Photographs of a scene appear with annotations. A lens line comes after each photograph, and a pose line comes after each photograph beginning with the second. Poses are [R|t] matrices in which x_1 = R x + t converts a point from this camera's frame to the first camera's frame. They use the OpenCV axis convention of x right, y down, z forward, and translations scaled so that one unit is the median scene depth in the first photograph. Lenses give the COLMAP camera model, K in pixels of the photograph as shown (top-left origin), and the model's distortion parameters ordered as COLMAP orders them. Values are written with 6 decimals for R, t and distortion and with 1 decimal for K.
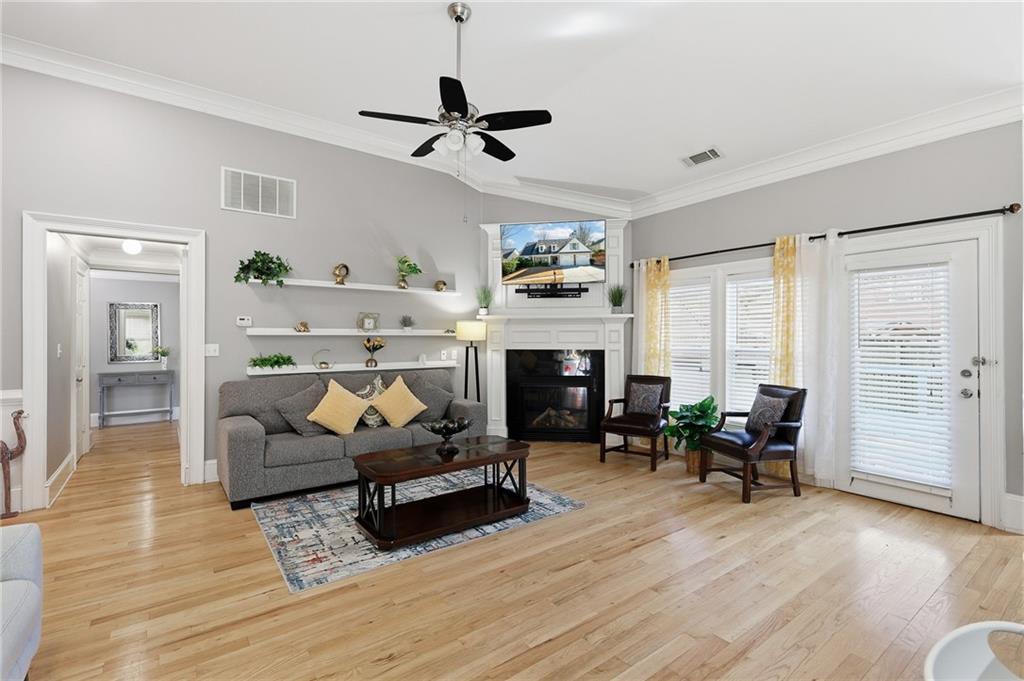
lens RADIAL K [[465.3, 0, 514.9], [0, 465.3, 336.8], [0, 0, 1]] dist [0.002717, 0.000514]
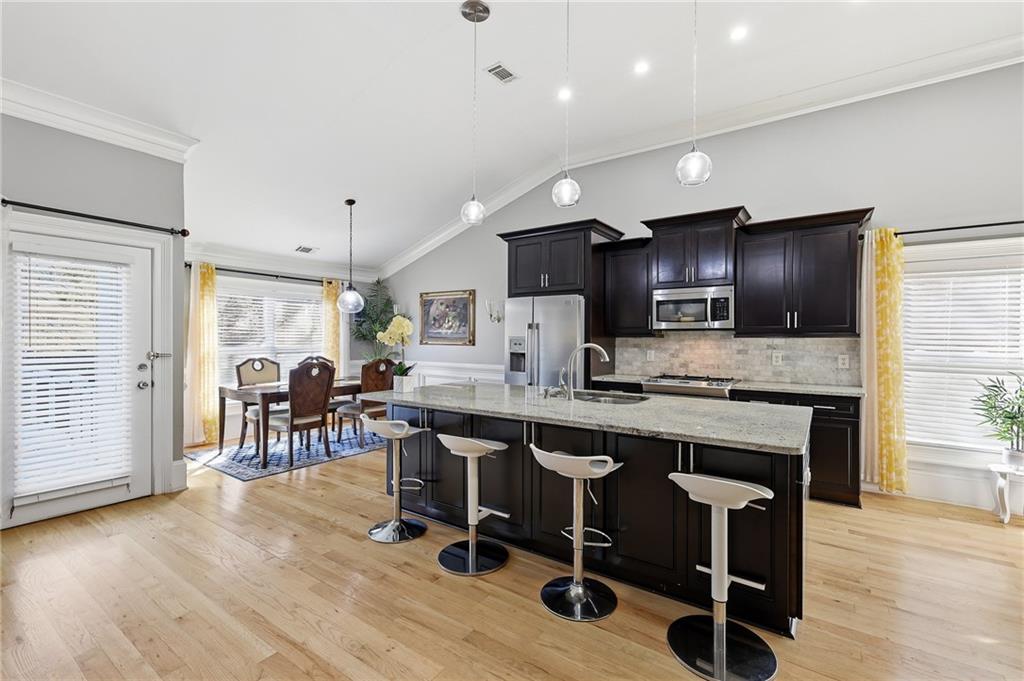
lens RADIAL K [[452.0, 0, 512.5], [0, 452.0, 336.3], [0, 0, 1]] dist [0.003326, 0.000218]
pose [[-0.317063, 0.004712, 0.948393, -0.244384], [-0.005755, 0.999960, -0.006892, 0.005024], [-0.948387, -0.007643, -0.317023, 0.355968]]
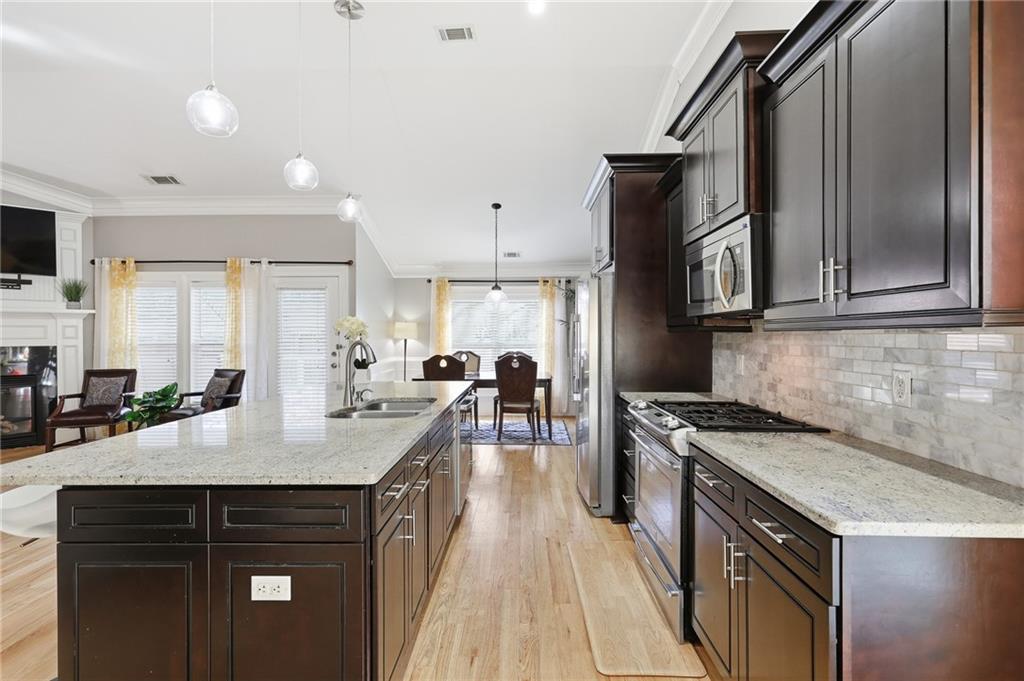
lens RADIAL K [[469.3, 0, 513.4], [0, 469.3, 337.6], [0, 0, 1]] dist [0.002952, 0.000381]
pose [[0.609323, -0.005828, 0.792900, -0.004087], [-0.001442, 0.999963, 0.008458, 0.001437], [-0.792920, -0.006297, 0.609293, -0.413958]]
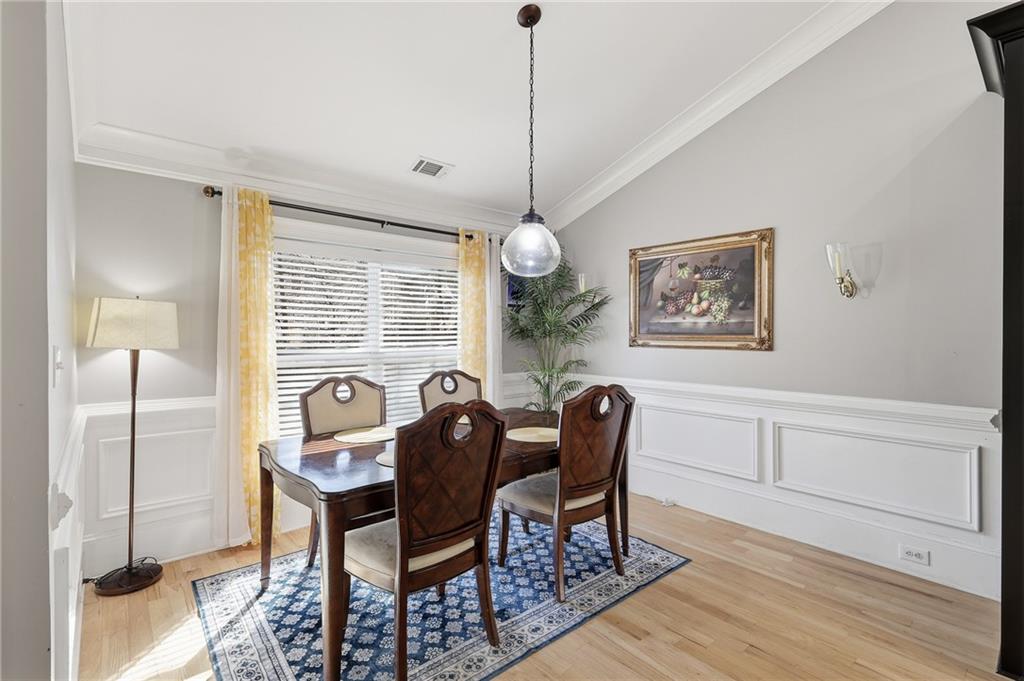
lens RADIAL K [[469.3, 0, 513.4], [0, 469.3, 337.6], [0, 0, 1]] dist [0.002952, 0.000381]
pose [[-0.077727, -0.005908, 0.996957, 0.458649], [-0.000895, 0.999982, 0.005856, 0.003114], [-0.996974, -0.000437, -0.077731, 0.439851]]
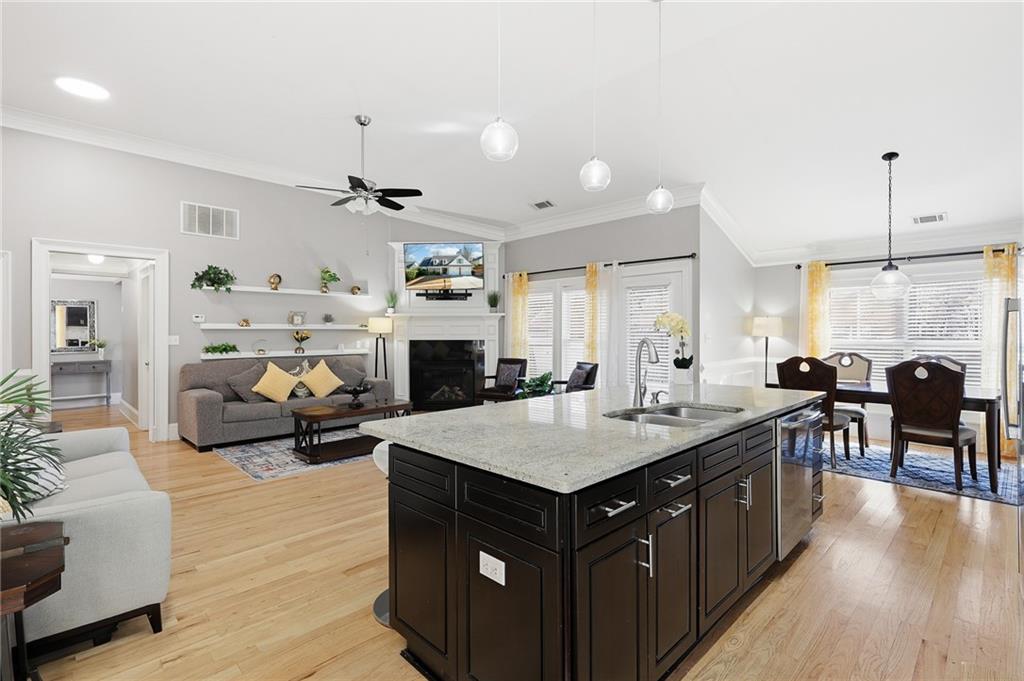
lens RADIAL K [[478.5, 0, 514.9], [0, 478.5, 332.1], [0, 0, 1]] dist [0.000605, -0.000012]
pose [[0.989887, -0.001264, 0.141850, 0.103664], [0.000750, 0.999993, 0.003679, 0.000887], [-0.141853, -0.003535, 0.989881, -0.435966]]
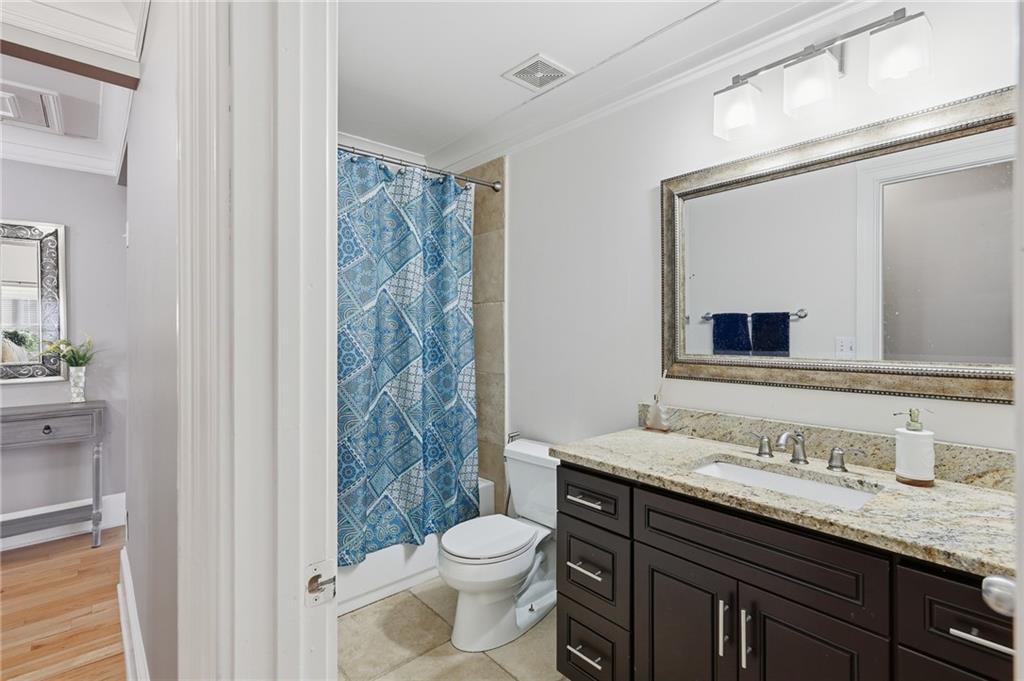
lens RADIAL K [[465.3, 0, 514.9], [0, 465.3, 336.8], [0, 0, 1]] dist [0.002717, 0.000514]
pose [[0.995271, 0.000611, 0.097140, -0.703497], [-0.001463, 0.999961, 0.008705, 0.023126], [-0.097130, -0.008805, 0.995233, 0.951043]]
